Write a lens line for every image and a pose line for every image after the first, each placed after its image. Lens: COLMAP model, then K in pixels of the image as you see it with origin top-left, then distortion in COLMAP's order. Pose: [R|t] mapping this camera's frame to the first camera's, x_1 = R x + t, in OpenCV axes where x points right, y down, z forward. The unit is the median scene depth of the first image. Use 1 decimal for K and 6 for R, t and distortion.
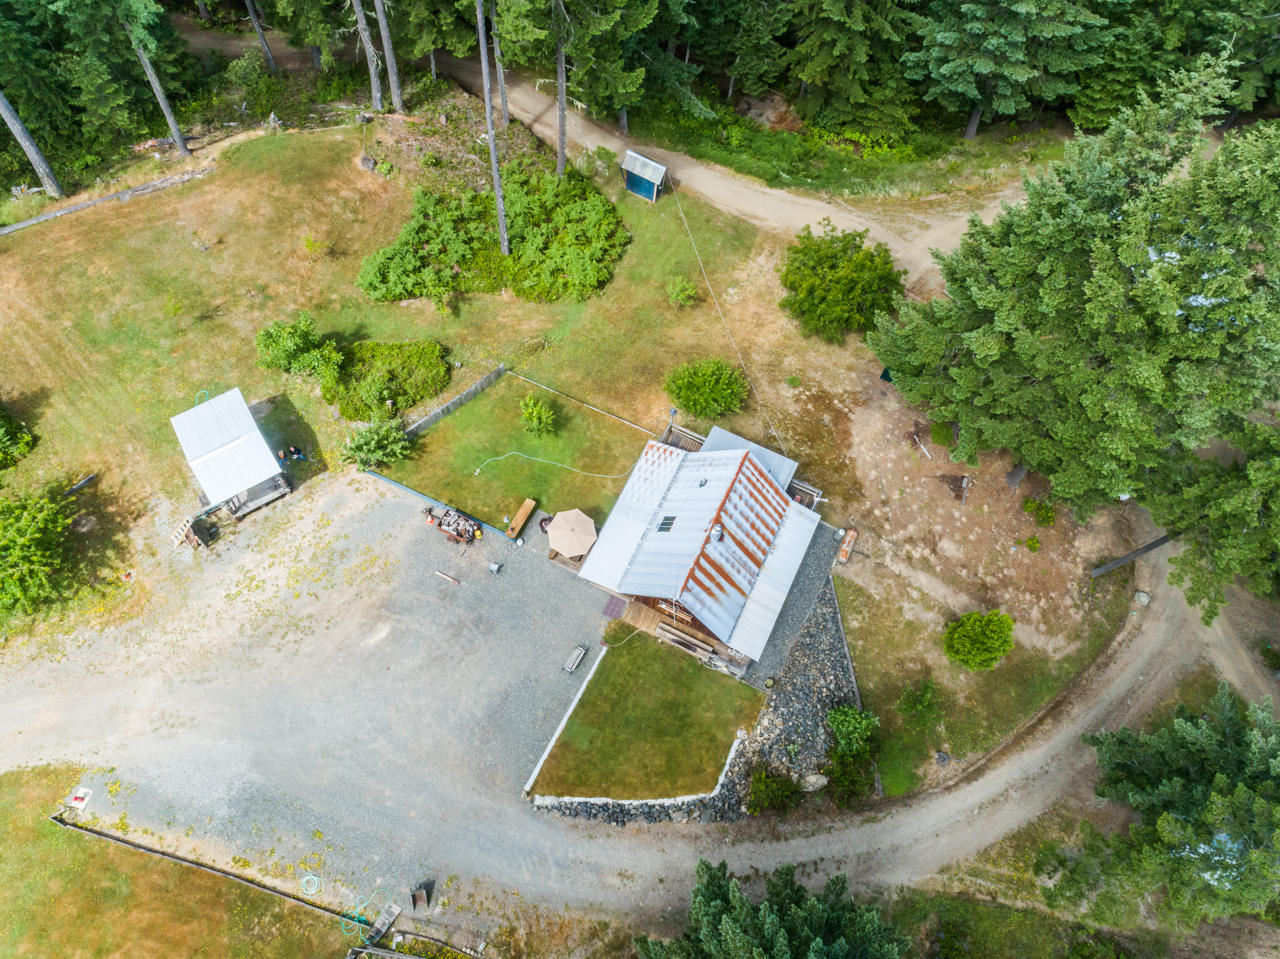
lens RADIAL K [[961.9, 0, 638.0], [0, 961.9, 475.2], [0, 0, 1]] dist [0.019793, 0.008697]
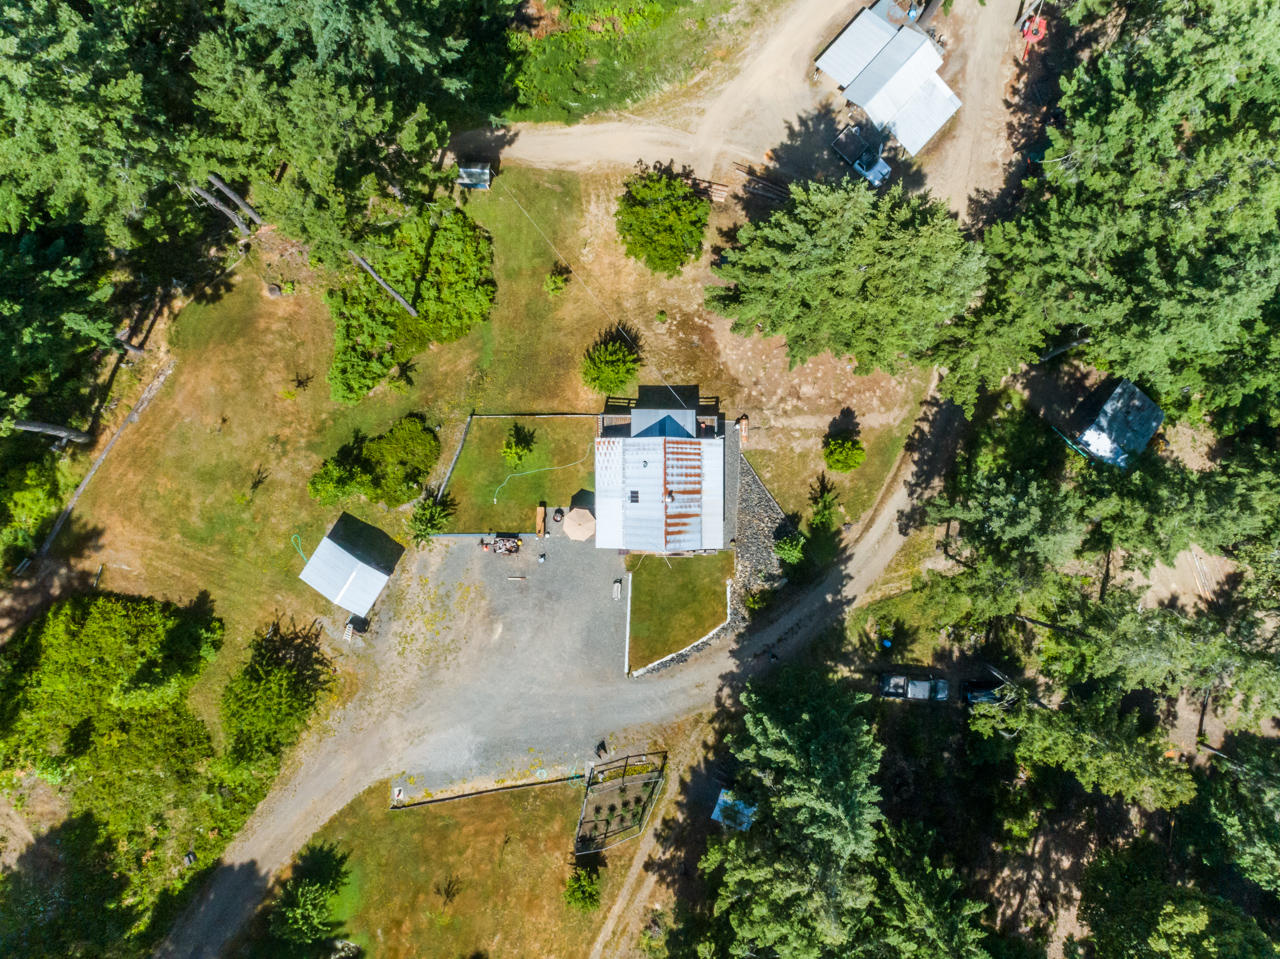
lens RADIAL K [[961.9, 0, 638.0], [0, 961.9, 475.2], [0, 0, 1]] dist [0.019793, 0.008697]
pose [[0.901166, -0.432631, -0.027029, 0.090961], [0.403987, 0.815624, 0.414189, -0.605861], [-0.157145, -0.384173, 0.909789, -0.370856]]
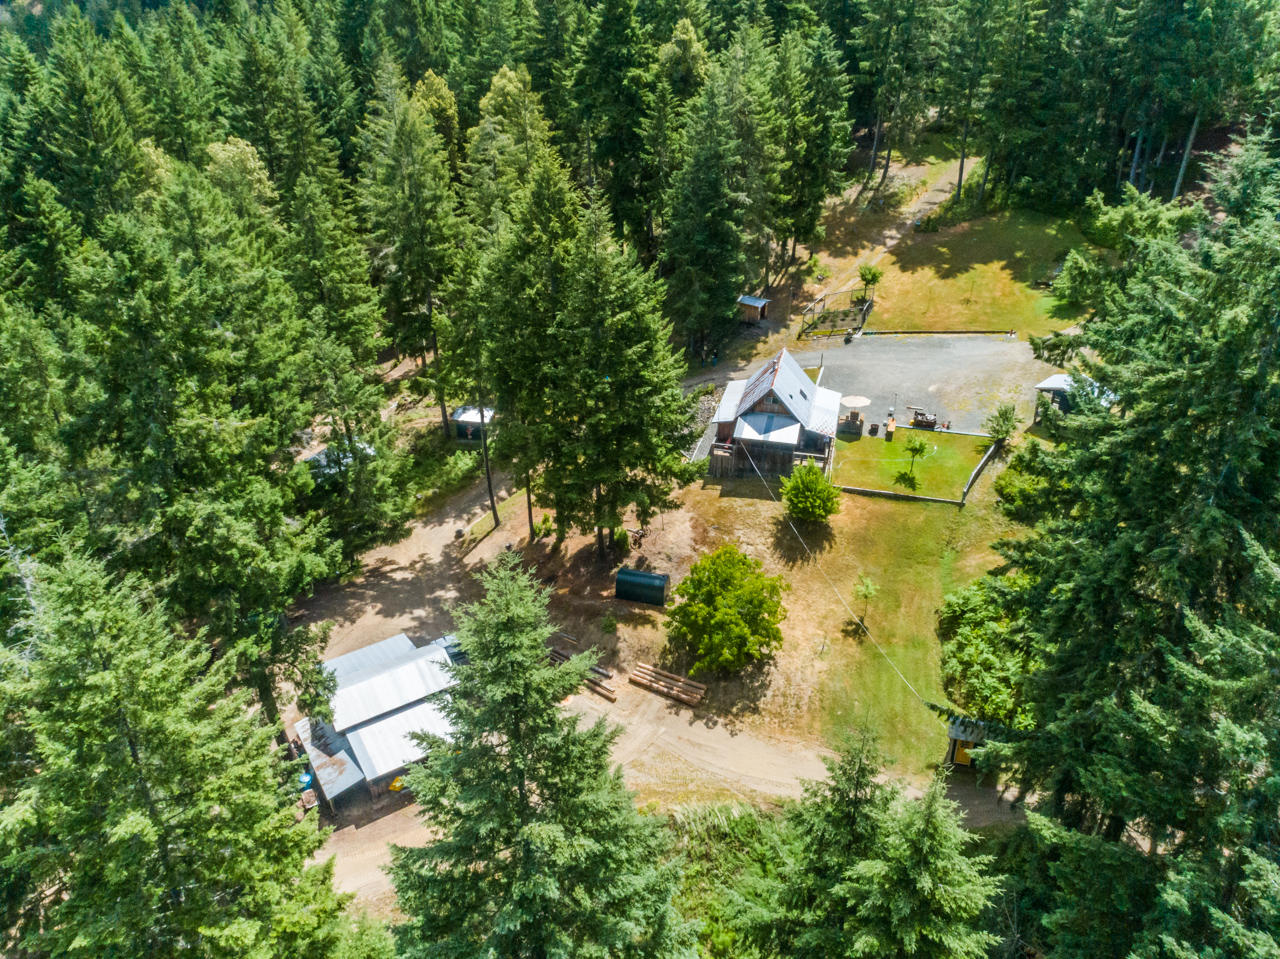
lens RADIAL K [[961.9, 0, 638.0], [0, 961.9, 475.2], [0, 0, 1]] dist [0.019793, 0.008697]
pose [[-0.981237, 0.071212, -0.179175, 0.631441], [-0.184833, -0.082925, 0.979265, -1.573946], [0.054877, 0.994008, 0.094532, 0.970416]]
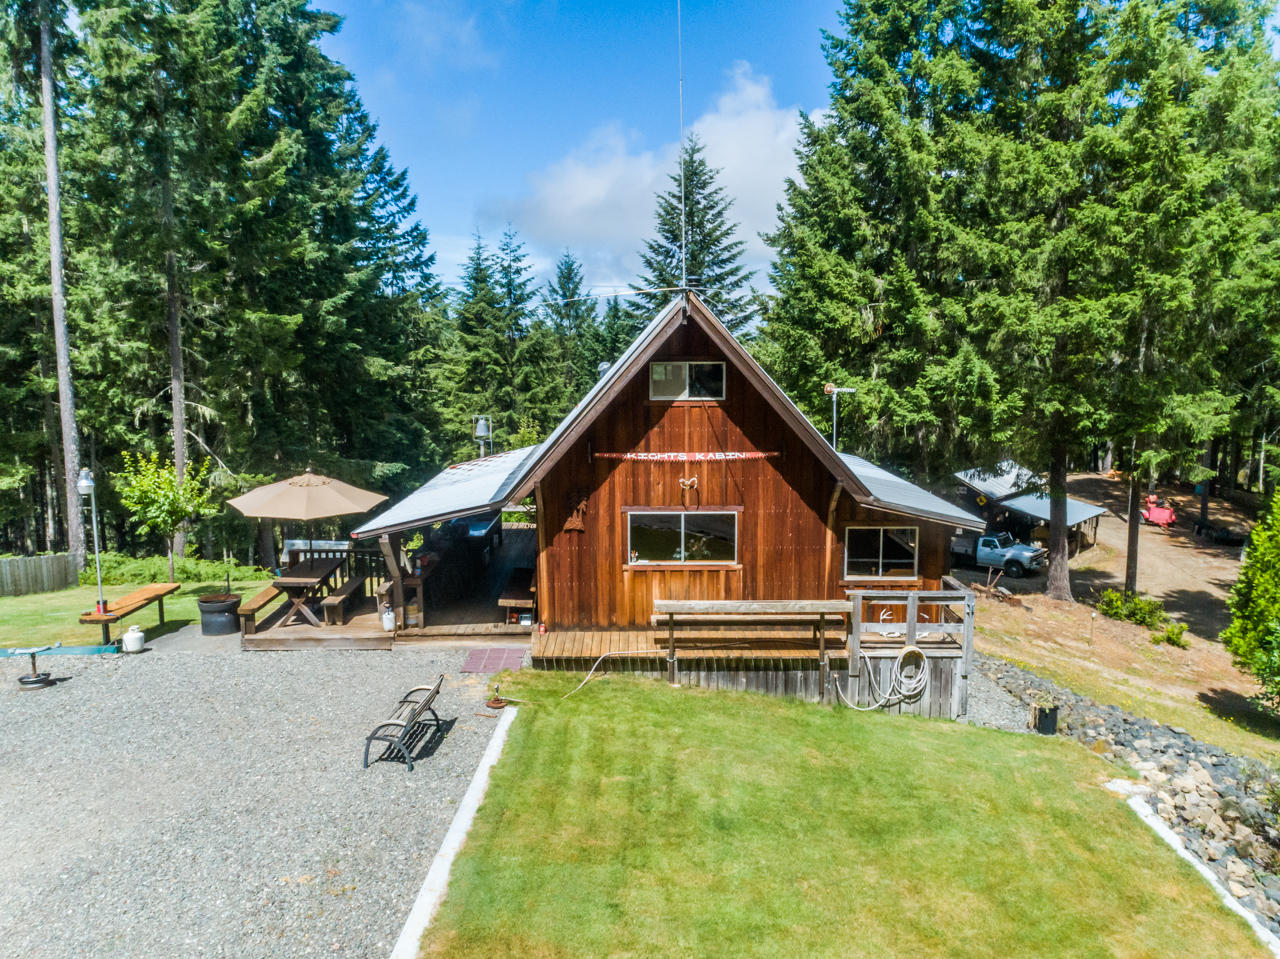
lens RADIAL K [[961.9, 0, 638.0], [0, 961.9, 475.2], [0, 0, 1]] dist [0.019793, 0.008697]
pose [[0.894232, -0.098654, 0.436597, -0.114577], [0.421883, 0.511657, -0.748480, 0.366979], [-0.149547, 0.853507, 0.499160, 0.821154]]
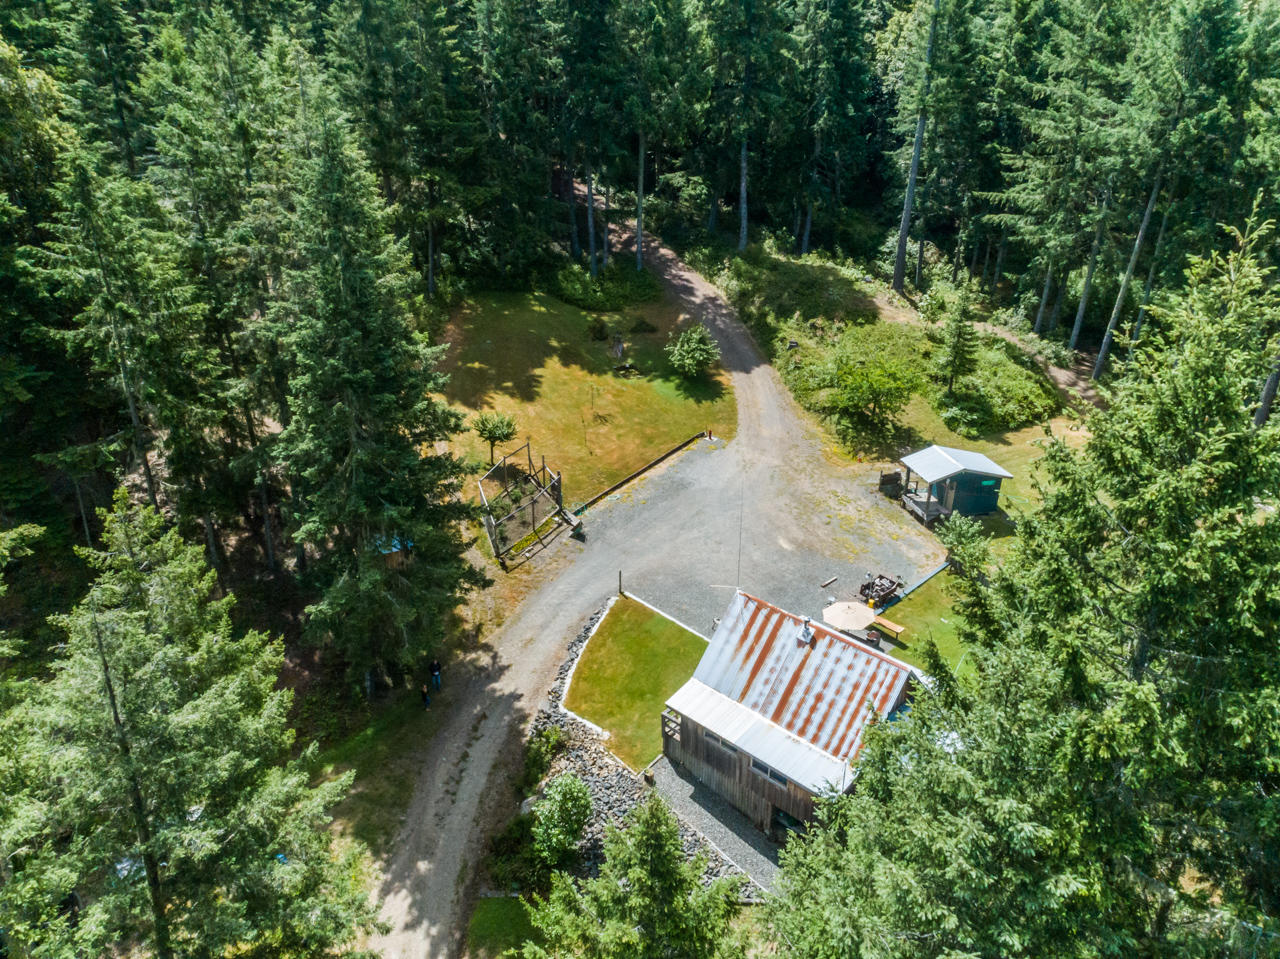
lens RADIAL K [[961.9, 0, 638.0], [0, 961.9, 475.2], [0, 0, 1]] dist [0.019793, 0.008697]
pose [[-0.324084, 0.358218, -0.875585, 0.804683], [-0.865885, 0.260495, 0.427067, -0.208253], [0.381068, 0.896561, 0.225754, 0.590700]]
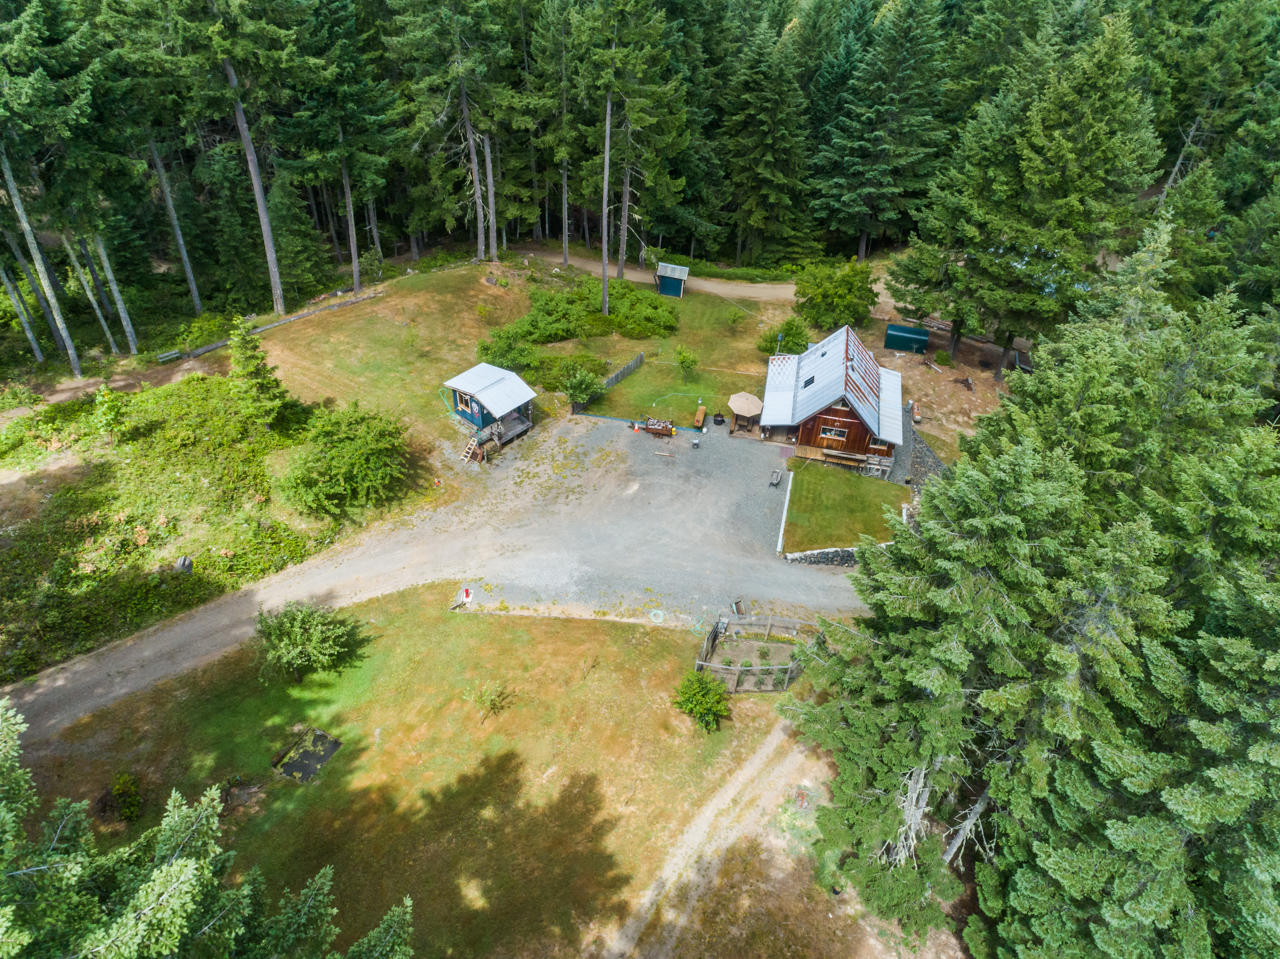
lens RADIAL K [[961.9, 0, 638.0], [0, 961.9, 475.2], [0, 0, 1]] dist [0.019793, 0.008697]
pose [[0.965869, -0.172559, 0.193182, -0.521790], [0.234167, 0.900504, -0.366413, 0.646773], [-0.110733, 0.399144, 0.910177, -0.229432]]
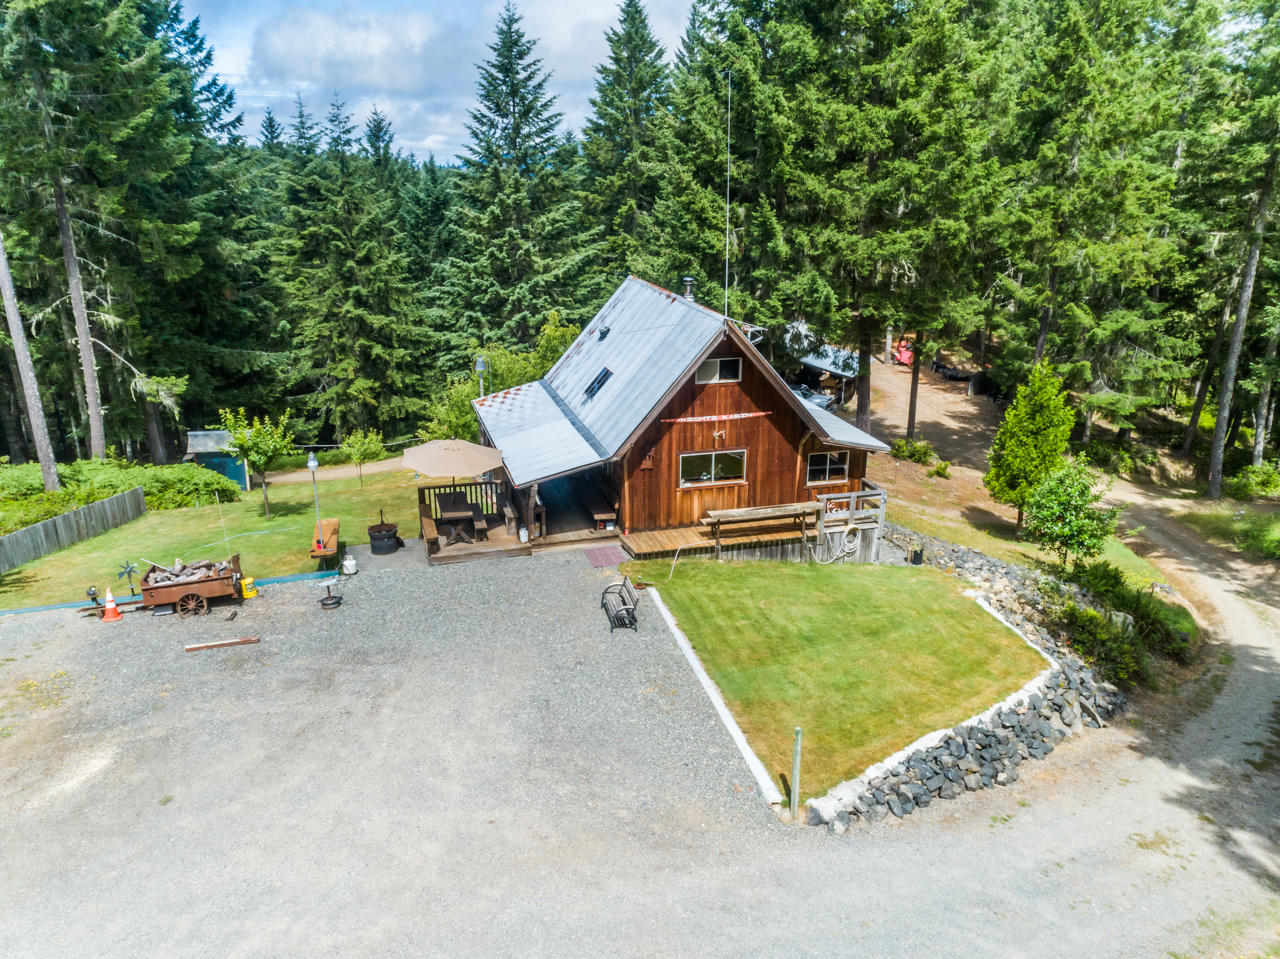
lens RADIAL K [[961.9, 0, 638.0], [0, 961.9, 475.2], [0, 0, 1]] dist [0.019793, 0.008697]
pose [[0.746831, -0.246088, 0.617806, -0.307450], [0.617377, 0.601849, -0.506580, 0.377319], [-0.247163, 0.759749, 0.601409, 0.704672]]
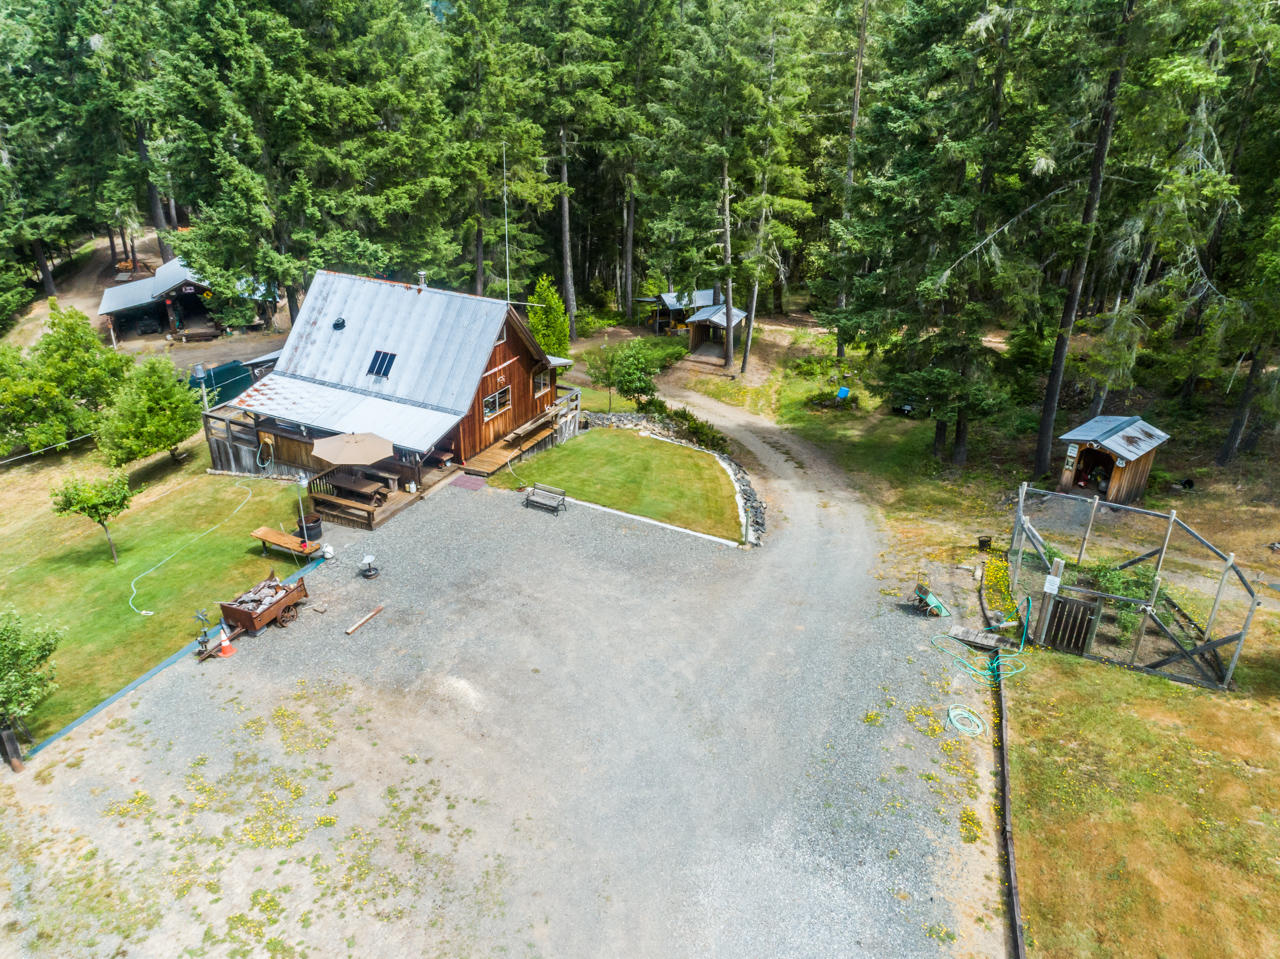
lens RADIAL K [[961.9, 0, 638.0], [0, 961.9, 475.2], [0, 0, 1]] dist [0.019793, 0.008697]
pose [[-0.004416, -0.470407, 0.882438, -0.643885], [0.901996, 0.379101, 0.206604, 0.106498], [-0.431722, 0.796868, 0.422631, 0.682586]]
